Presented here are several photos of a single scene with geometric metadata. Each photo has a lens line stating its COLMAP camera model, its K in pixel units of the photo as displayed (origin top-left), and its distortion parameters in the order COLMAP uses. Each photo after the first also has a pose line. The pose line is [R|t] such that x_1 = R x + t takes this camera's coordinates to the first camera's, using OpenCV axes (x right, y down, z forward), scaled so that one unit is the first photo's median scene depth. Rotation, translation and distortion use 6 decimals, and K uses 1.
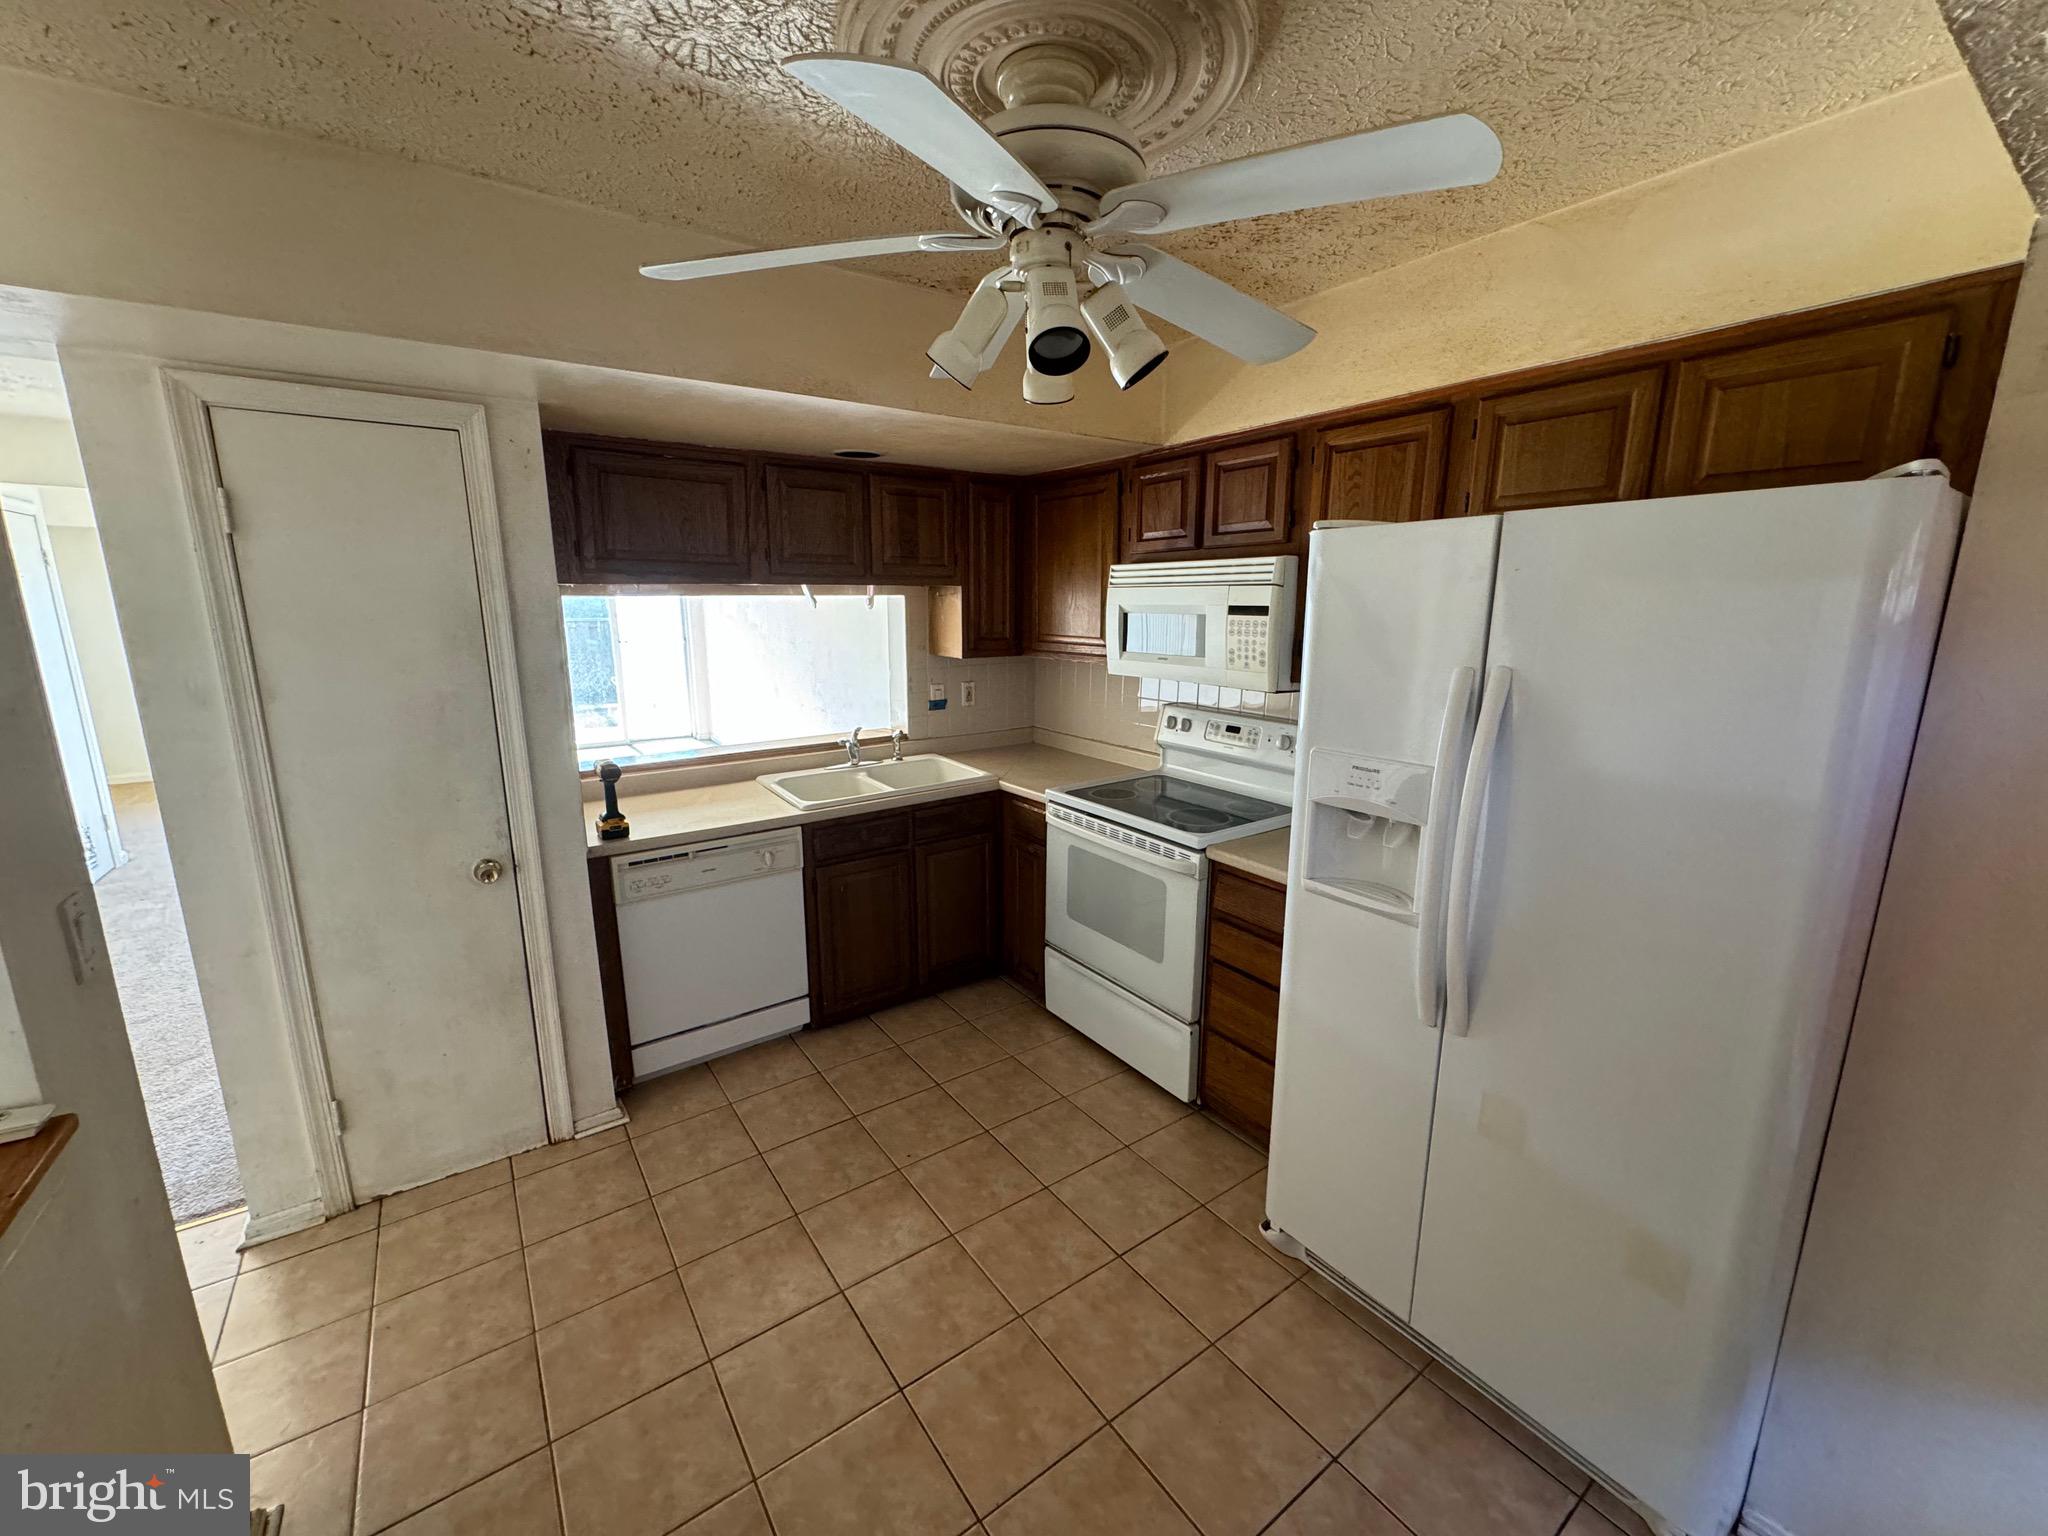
lens RADIAL K [[819.6, 0, 1021.9], [0, 819.6, 768.6], [0, 0, 1]] dist [-0.002943, -0.000449]
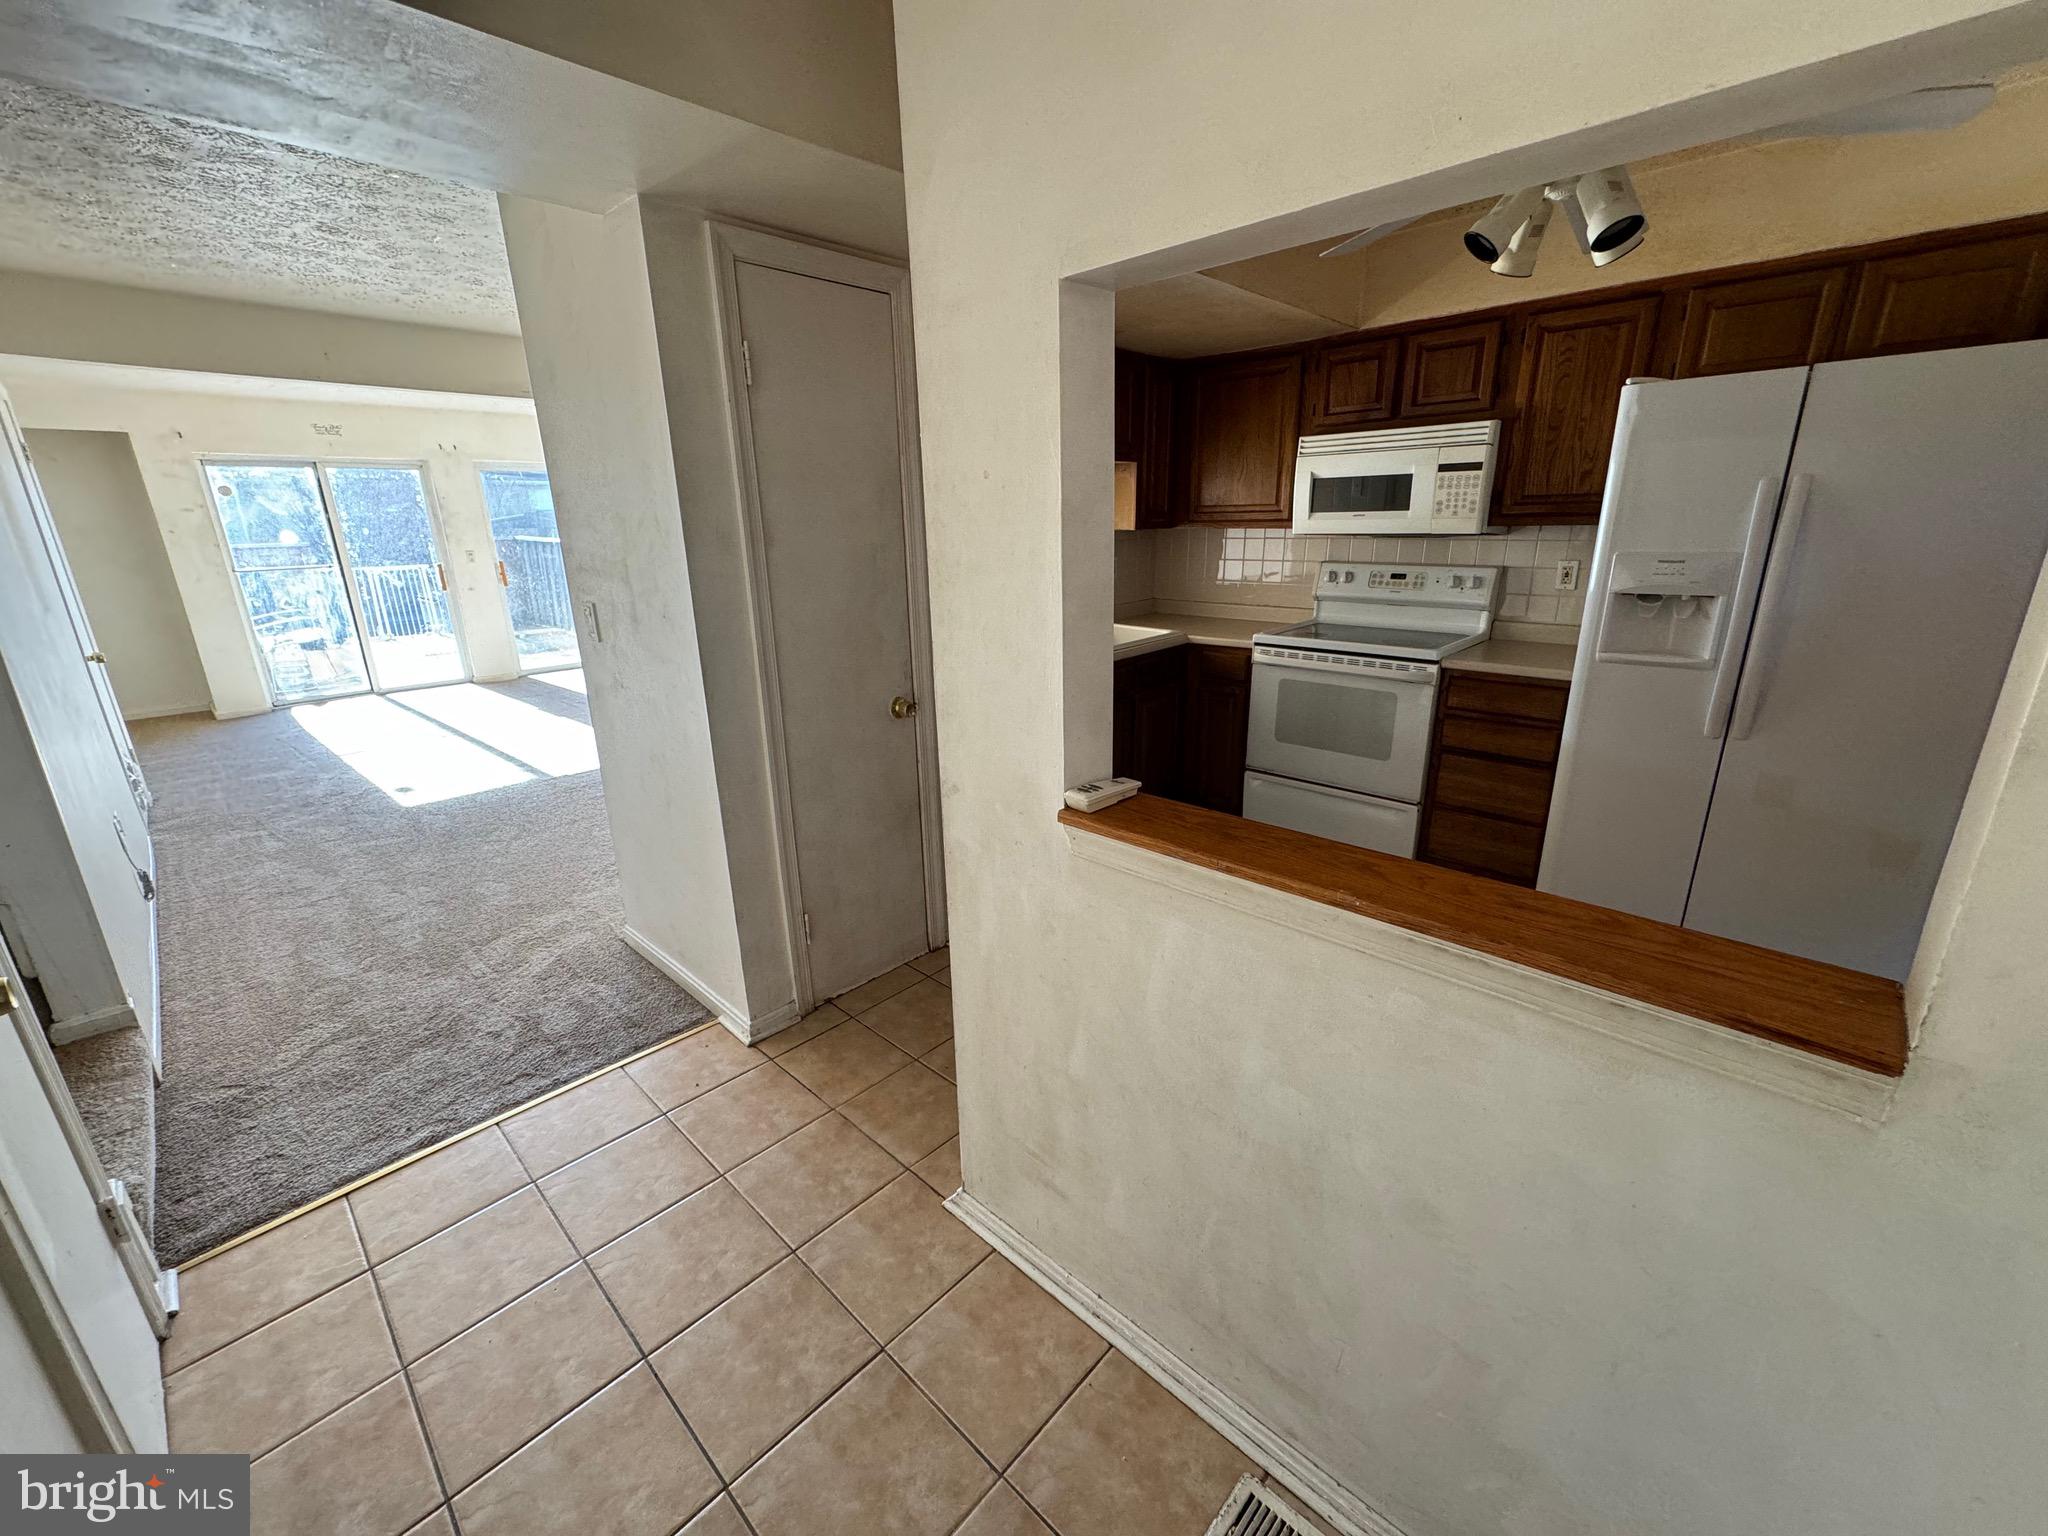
lens RADIAL K [[819.6, 0, 1029.4], [0, 819.6, 769.8], [0, 0, 1]] dist [-0.002943, -0.000449]
pose [[0.980910, -0.078683, 0.177835, -0.605473], [0.061419, 0.993030, 0.100591, 0.094857], [-0.184510, -0.087748, 0.978906, -0.126717]]
